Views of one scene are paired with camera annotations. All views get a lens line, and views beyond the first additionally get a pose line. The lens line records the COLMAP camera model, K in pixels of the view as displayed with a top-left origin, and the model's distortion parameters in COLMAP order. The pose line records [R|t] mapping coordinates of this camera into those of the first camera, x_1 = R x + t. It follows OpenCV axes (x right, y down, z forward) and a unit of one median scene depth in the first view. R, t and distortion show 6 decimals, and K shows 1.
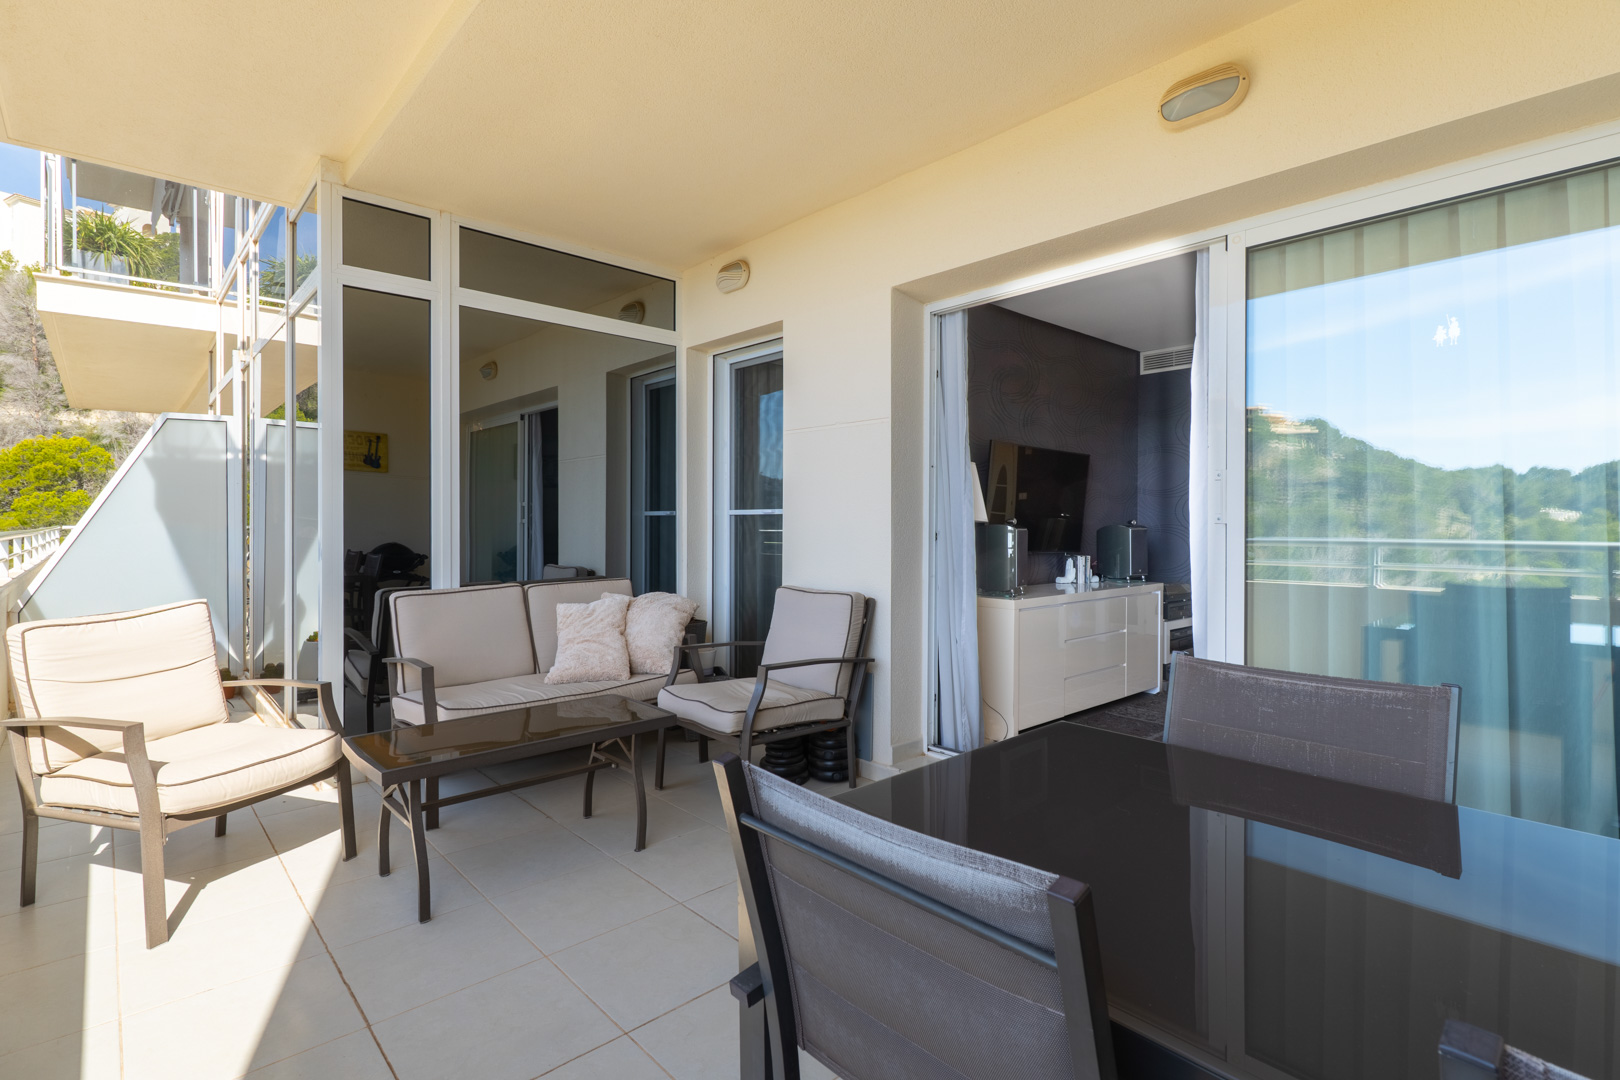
lens RADIAL K [[775.0, 0, 811.0], [0, 775.0, 529.7], [0, 0, 1]] dist [0.002627, -0.001437]
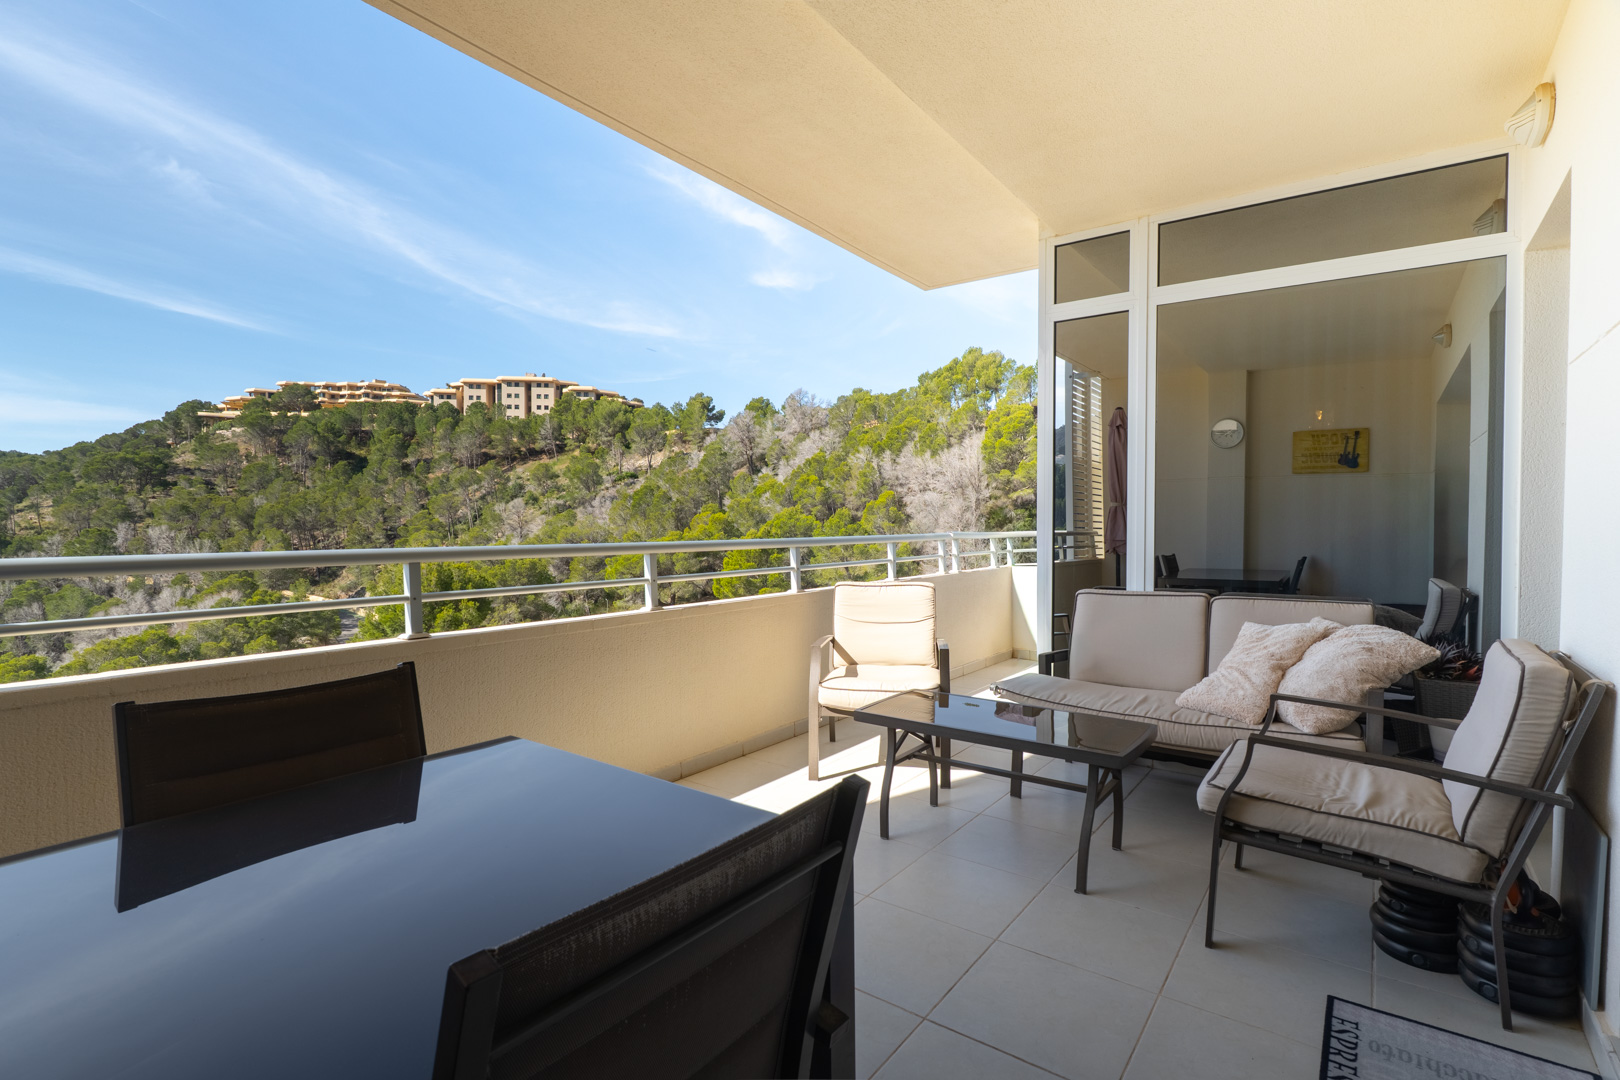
lens RADIAL K [[775.0, 0, 827.2], [0, 775.0, 538.4], [0, 0, 1]] dist [0.002627, -0.001437]
pose [[0.202486, 0.022151, -0.979035, 0.432100], [-0.014349, 0.999704, 0.019651, -0.006386], [0.979180, 0.010069, 0.202744, 0.391595]]
